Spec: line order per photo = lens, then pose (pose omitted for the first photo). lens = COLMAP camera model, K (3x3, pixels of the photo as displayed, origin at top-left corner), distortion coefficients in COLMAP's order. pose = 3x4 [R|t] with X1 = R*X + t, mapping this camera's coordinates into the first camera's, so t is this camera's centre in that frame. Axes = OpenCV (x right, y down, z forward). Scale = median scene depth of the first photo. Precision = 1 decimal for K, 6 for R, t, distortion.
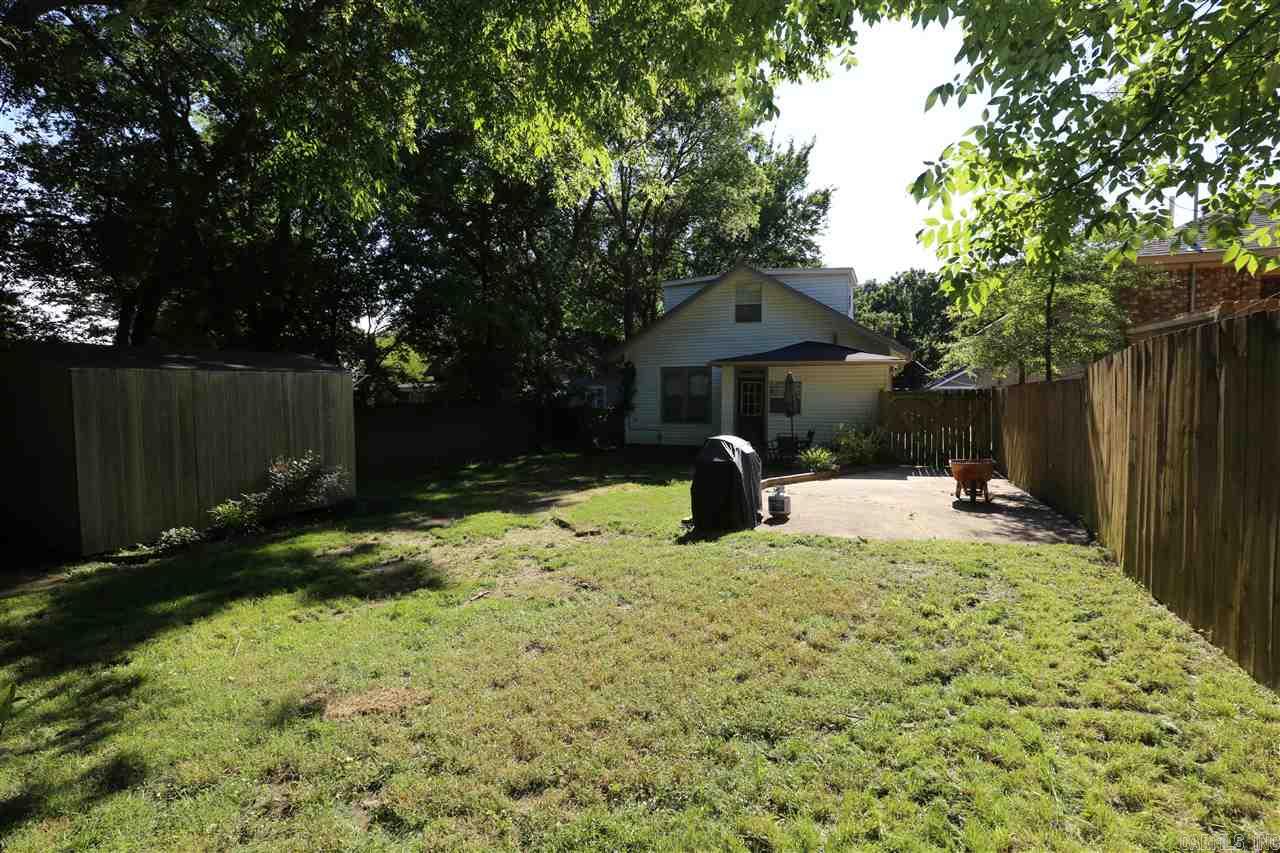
lens RADIAL K [[580.7, 0, 634.9], [0, 580.7, 423.6], [0, 0, 1]] dist [-0.053685, 0.018194]
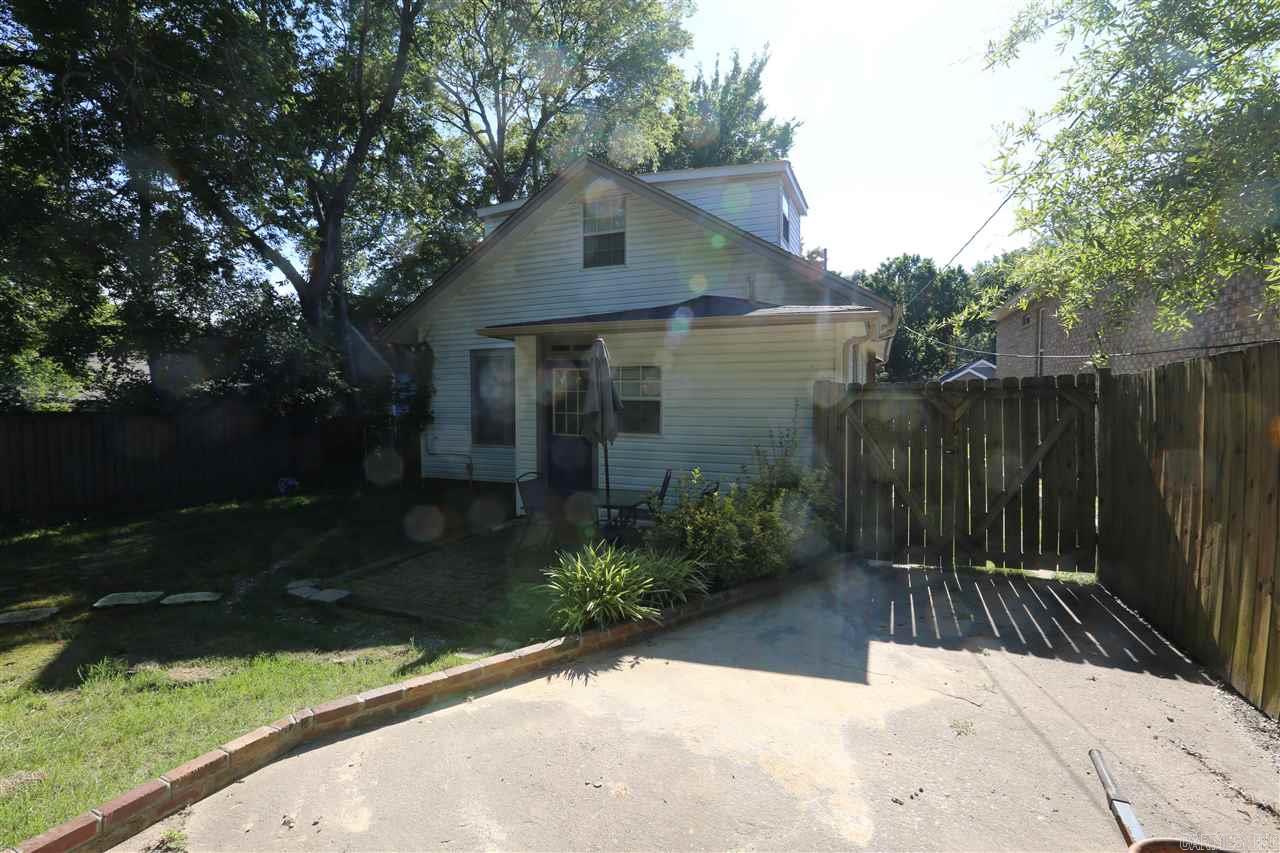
lens RADIAL K [[580.7, 0, 634.9], [0, 580.7, 423.6], [0, 0, 1]] dist [-0.053685, 0.018194]
pose [[0.999978, -0.003933, 0.005397, 0.128714], [0.003987, 0.999942, -0.010019, -0.009485], [-0.005357, 0.010040, 0.999935, 0.254699]]
